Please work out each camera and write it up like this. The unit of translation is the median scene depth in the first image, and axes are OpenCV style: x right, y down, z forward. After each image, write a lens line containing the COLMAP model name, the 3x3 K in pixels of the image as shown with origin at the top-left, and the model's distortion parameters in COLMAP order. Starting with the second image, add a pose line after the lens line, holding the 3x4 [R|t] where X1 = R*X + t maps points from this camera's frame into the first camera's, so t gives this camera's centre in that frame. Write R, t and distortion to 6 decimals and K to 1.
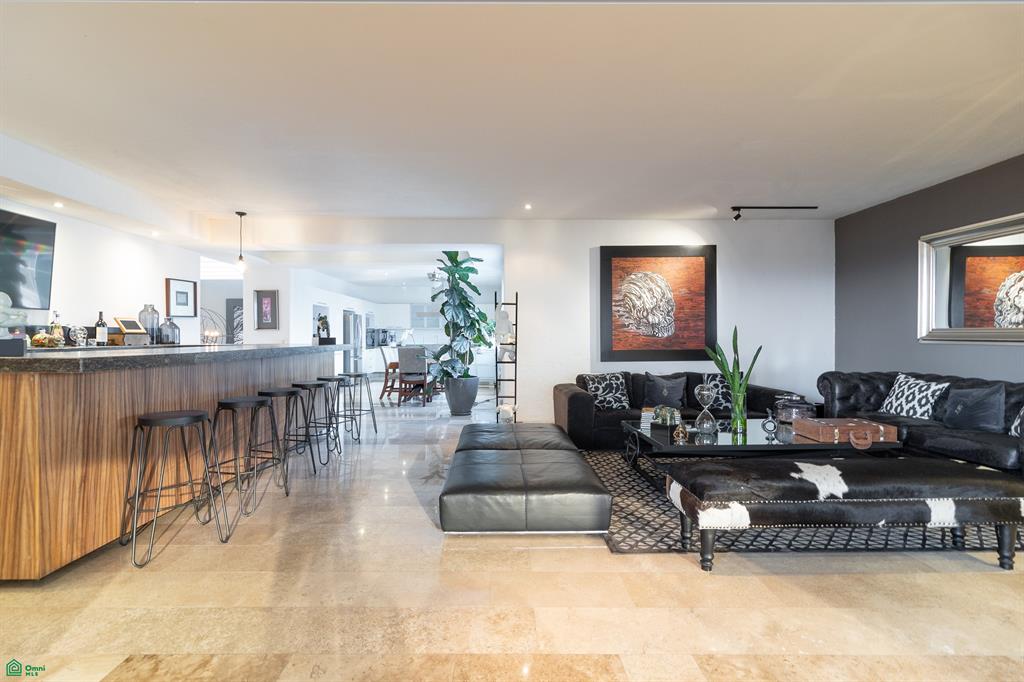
lens RADIAL K [[475.2, 0, 499.7], [0, 475.2, 347.0], [0, 0, 1]] dist [0.000991, -0.000009]
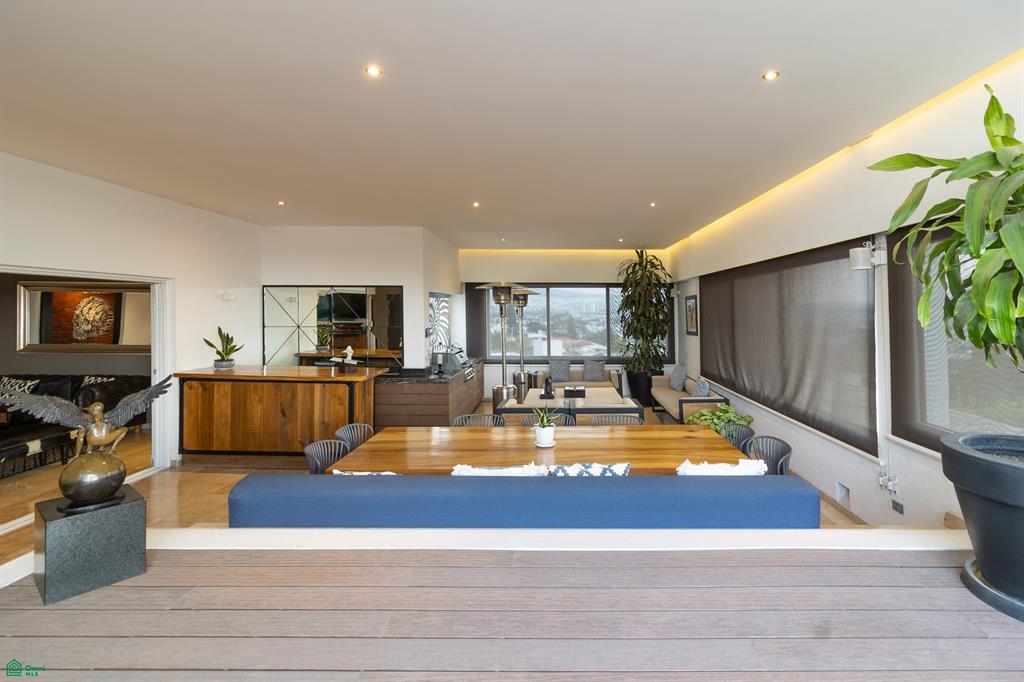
lens RADIAL K [[441.8, 0, 512.8], [0, 441.8, 317.6], [0, 0, 1]] dist [0.000900, 0.000088]
pose [[-0.001324, 0.010184, 0.999947, -0.440276], [0.013151, 0.999862, -0.010165, -0.077646], [-0.999913, 0.013137, -0.001458, -0.476320]]
